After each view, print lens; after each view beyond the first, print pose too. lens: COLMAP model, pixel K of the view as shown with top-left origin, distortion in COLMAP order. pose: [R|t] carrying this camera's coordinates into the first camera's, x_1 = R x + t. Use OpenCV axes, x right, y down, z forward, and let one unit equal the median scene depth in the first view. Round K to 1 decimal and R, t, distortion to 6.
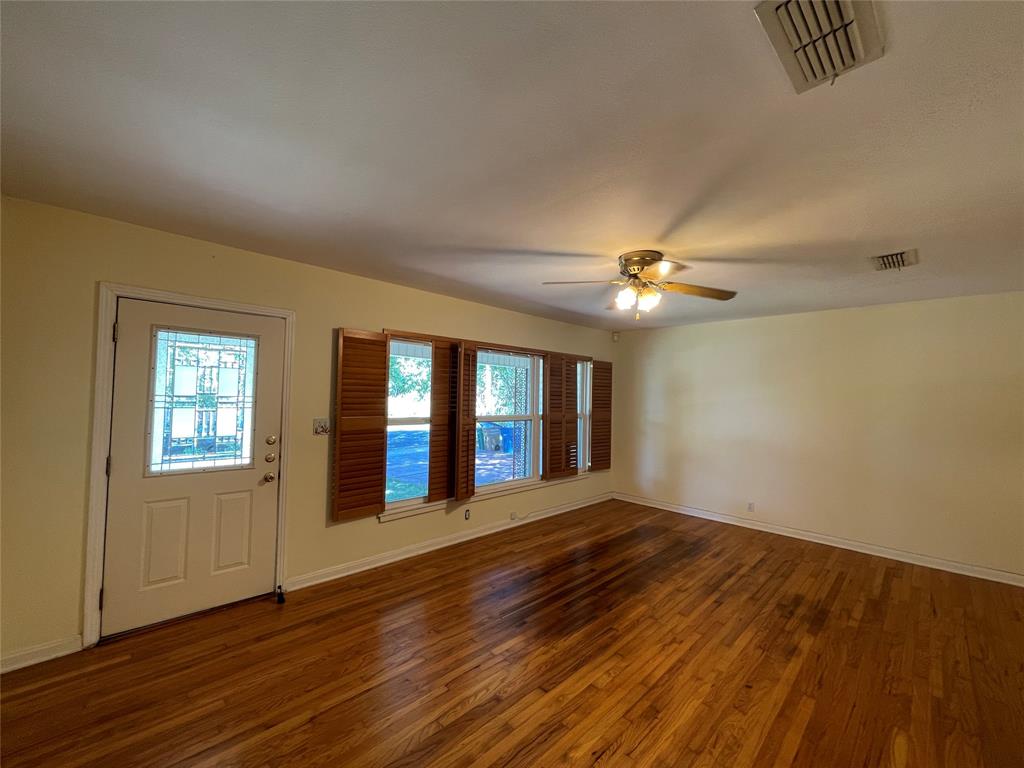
lens RADIAL K [[412.9, 0, 509.5], [0, 412.9, 384.7], [0, 0, 1]] dist [-0.000470, -0.000155]
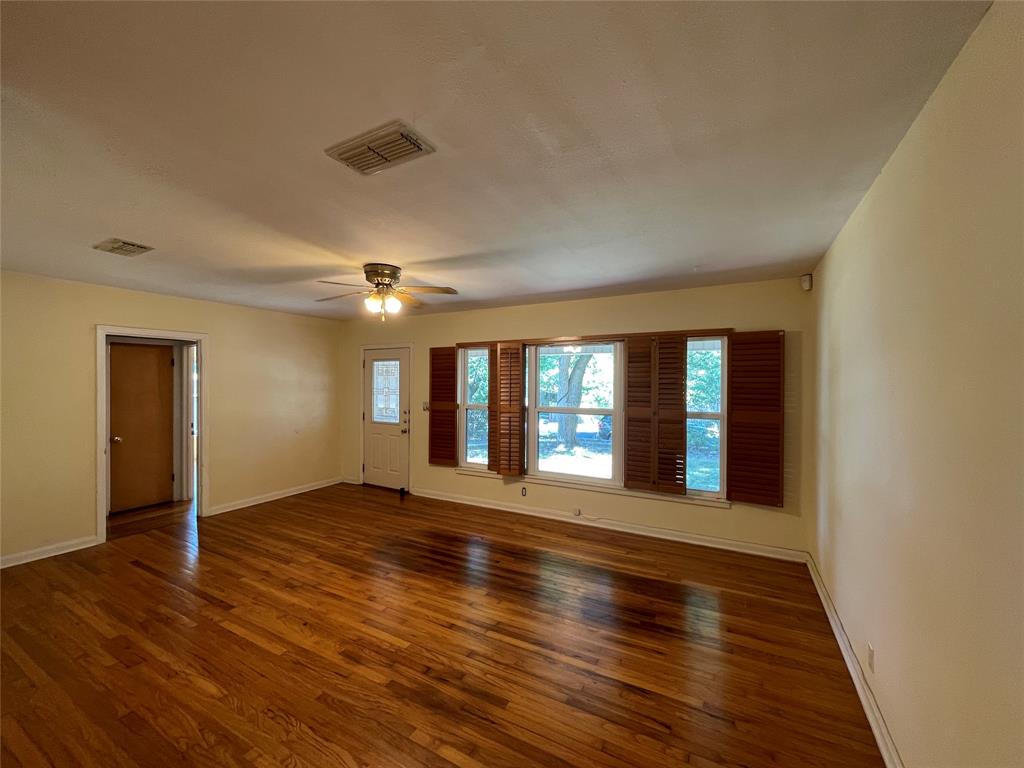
lens RADIAL K [[412.9, 0, 507.2], [0, 412.9, 384.4], [0, 0, 1]] dist [-0.000470, -0.000155]
pose [[0.292006, -0.018210, -0.956243, 1.235456], [0.026560, 0.999588, -0.010924, 0.035498], [0.956048, -0.022208, 0.292369, 0.788138]]
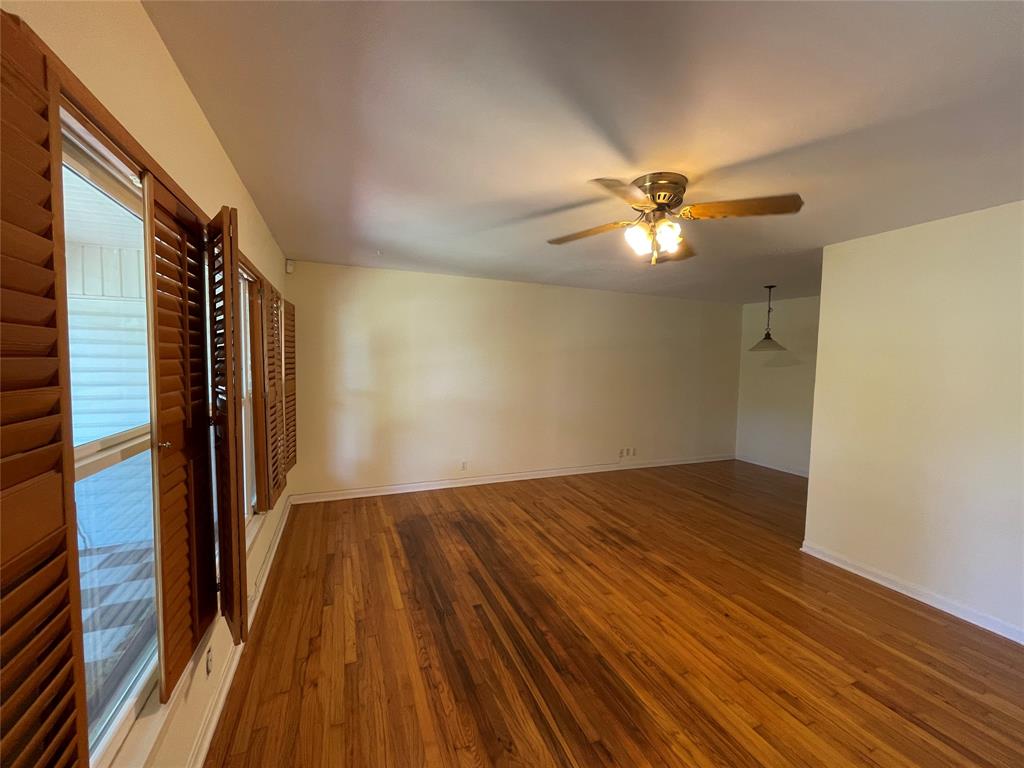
lens RADIAL K [[412.9, 0, 509.8], [0, 412.9, 383.7], [0, 0, 1]] dist [-0.000470, -0.000155]
pose [[0.377565, -0.068081, 0.923477, -0.430587], [-0.031686, 0.995760, 0.086364, 0.003571], [-0.925441, -0.061870, 0.373807, 0.751194]]
